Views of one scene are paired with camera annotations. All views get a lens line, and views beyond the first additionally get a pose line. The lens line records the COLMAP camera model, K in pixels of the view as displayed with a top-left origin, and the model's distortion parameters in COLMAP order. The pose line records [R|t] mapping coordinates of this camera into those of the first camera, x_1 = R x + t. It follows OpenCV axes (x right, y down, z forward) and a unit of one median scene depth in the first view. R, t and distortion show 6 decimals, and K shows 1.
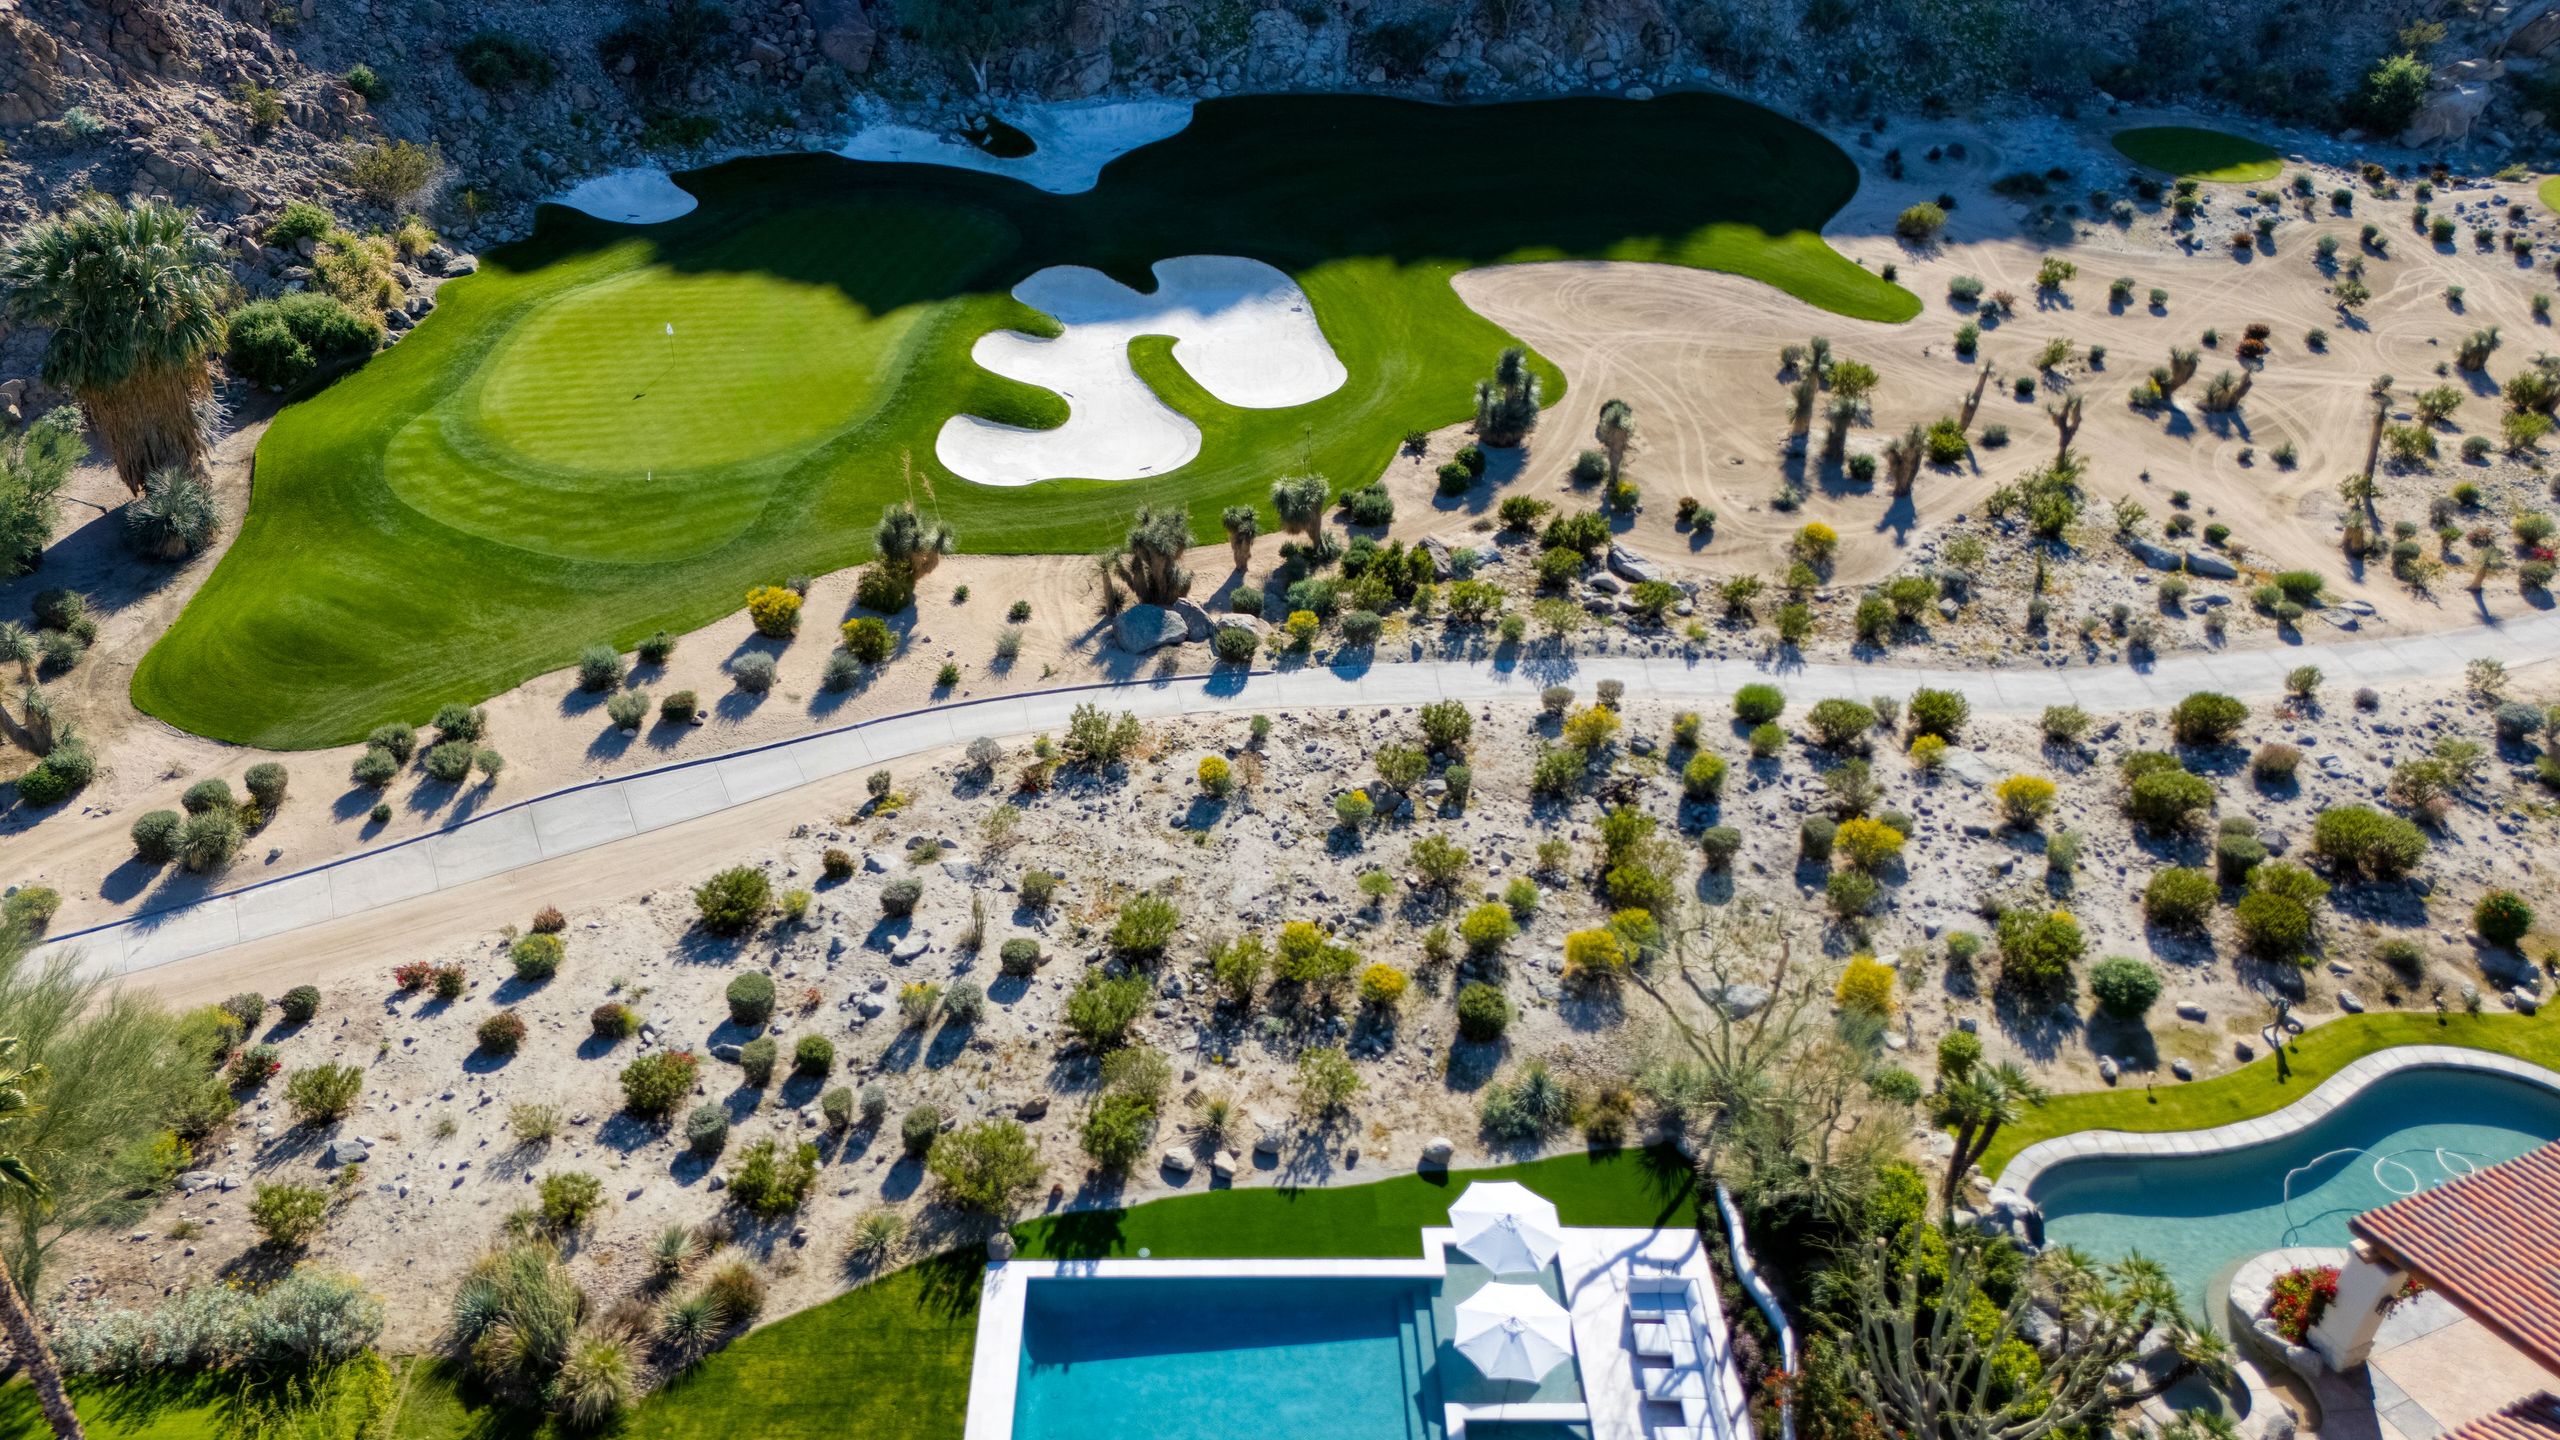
lens RADIAL K [[1883.5, 0, 1280.0], [0, 1883.5, 720.0], [0, 0, 1]] dist [0.041798, 0.003099]
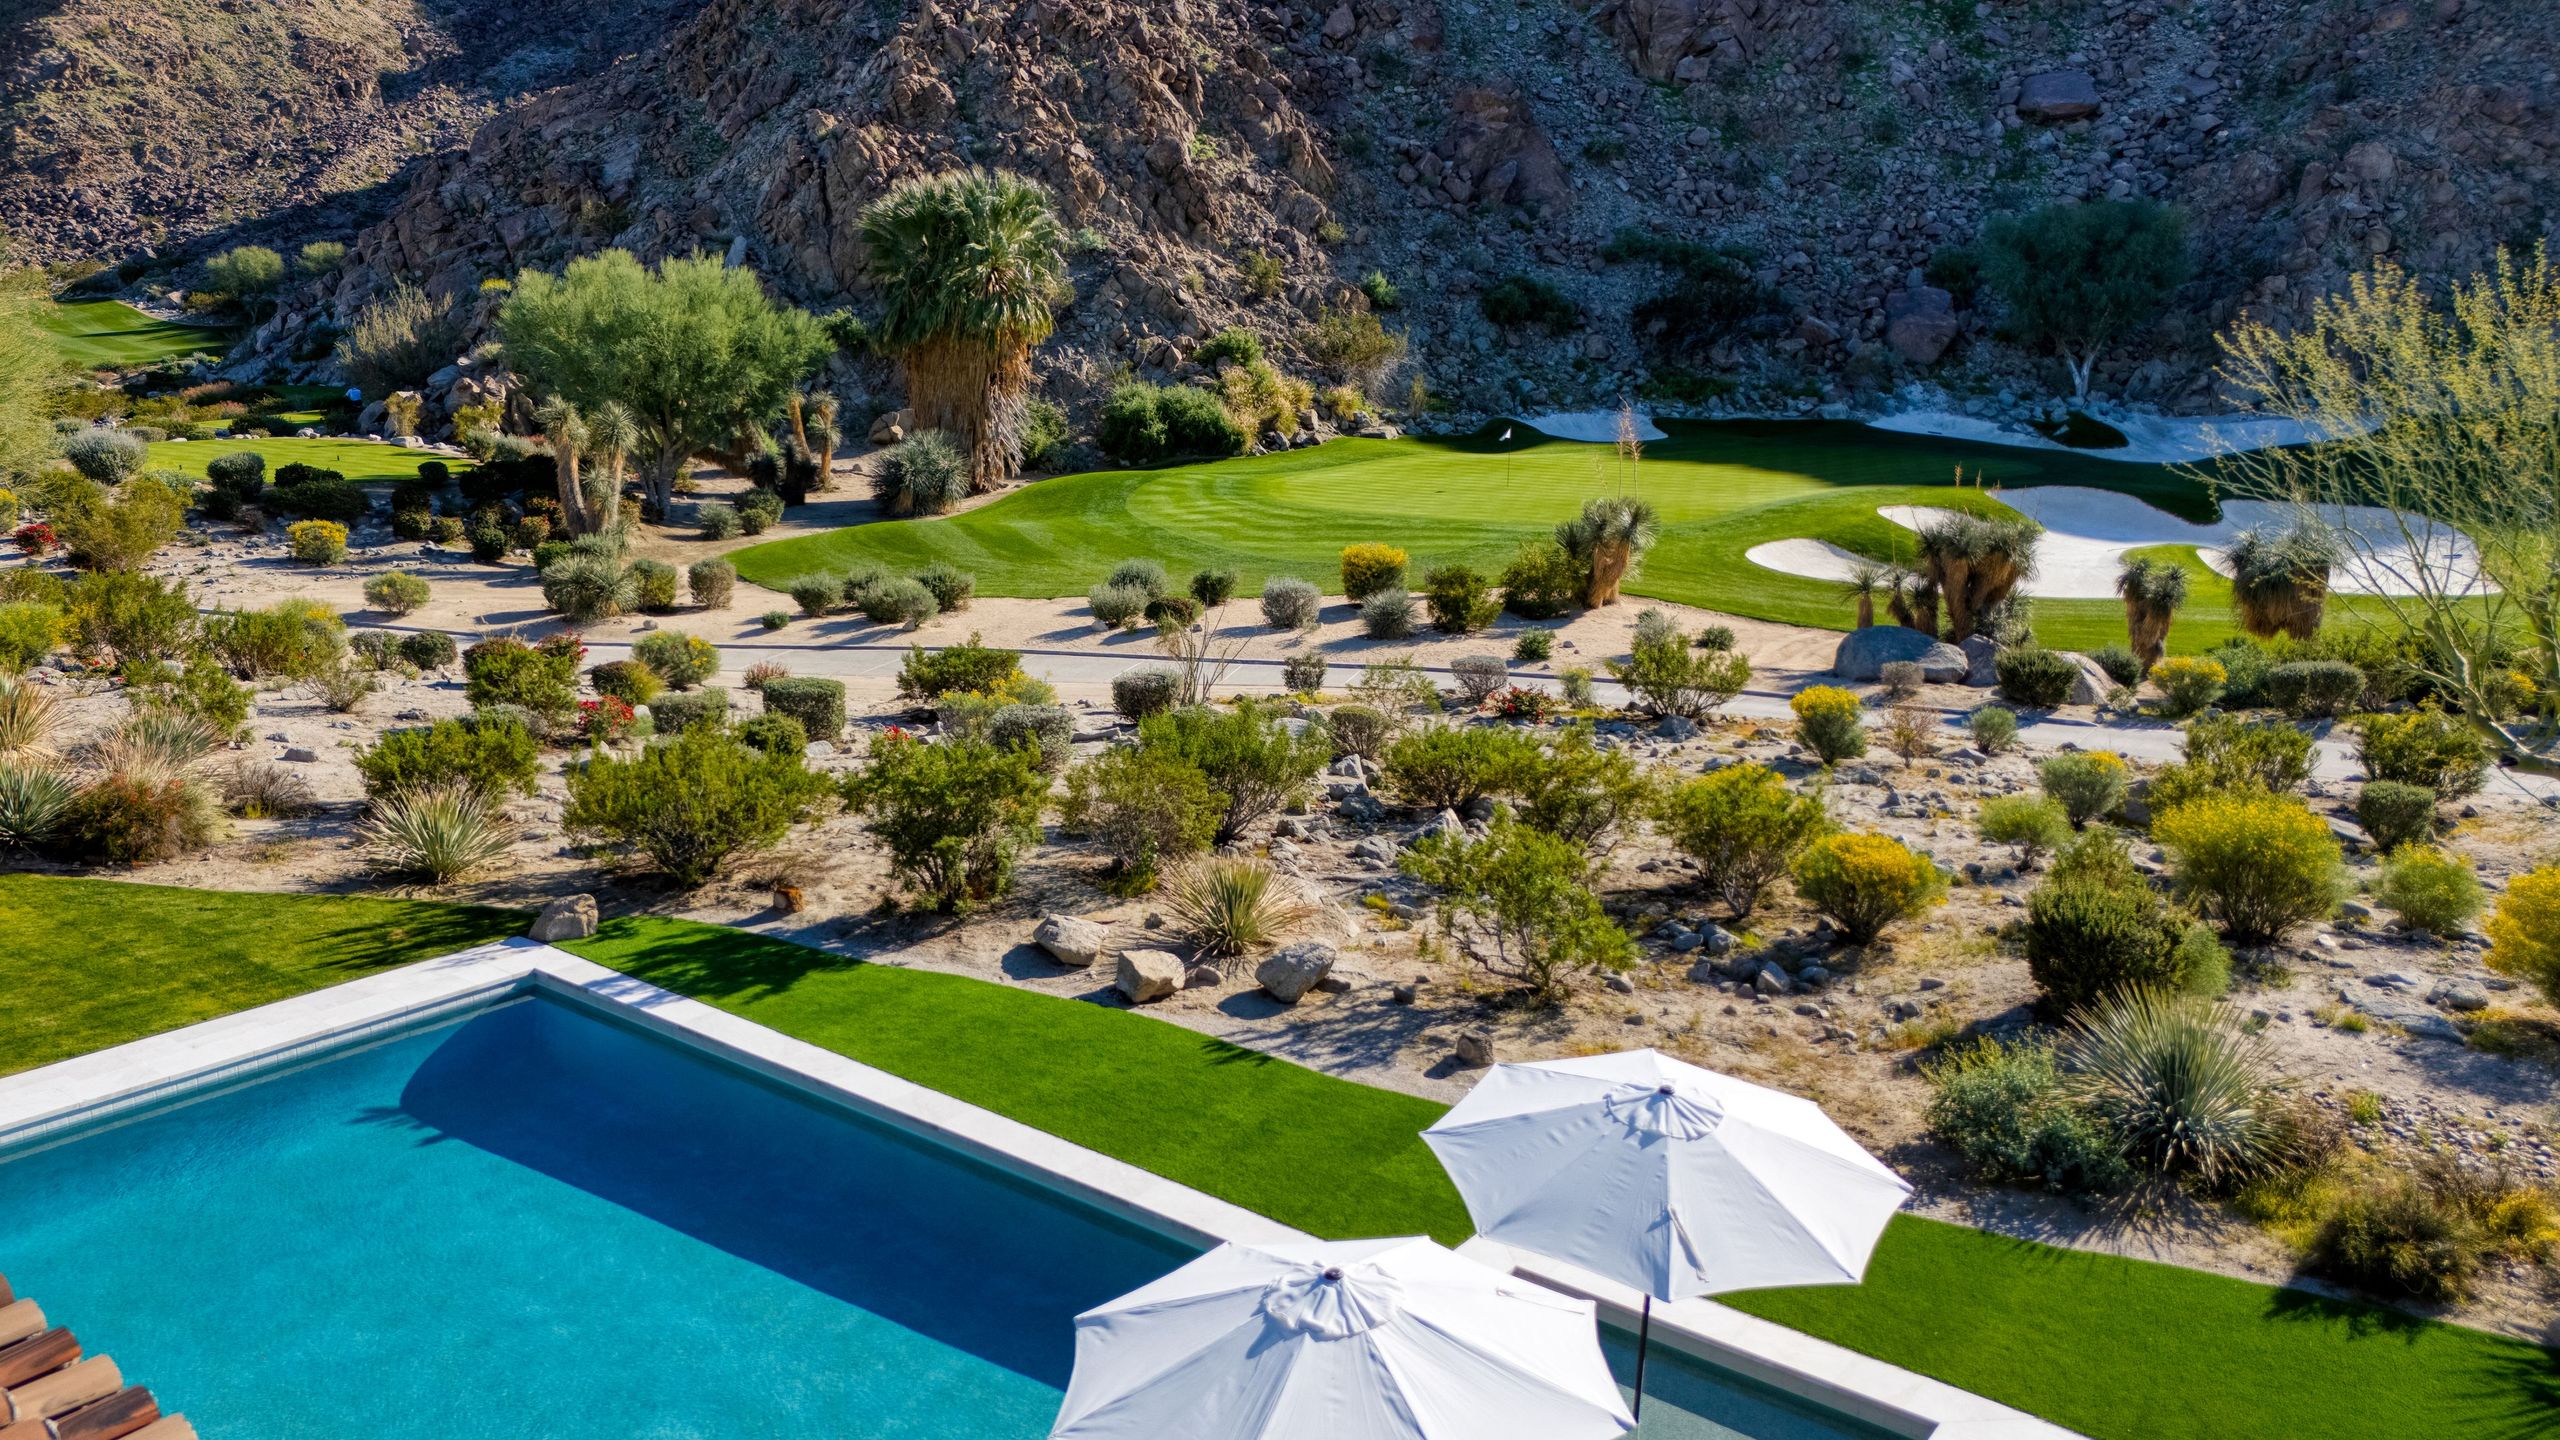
lens RADIAL K [[1883.5, 0, 1280.0], [0, 1883.5, 720.0], [0, 0, 1]] dist [0.041798, 0.003099]
pose [[0.773507, 0.118269, -0.622655, 0.114569], [-0.353533, 0.895905, -0.269014, 0.146592], [0.526024, 0.428213, 0.734801, 0.373610]]
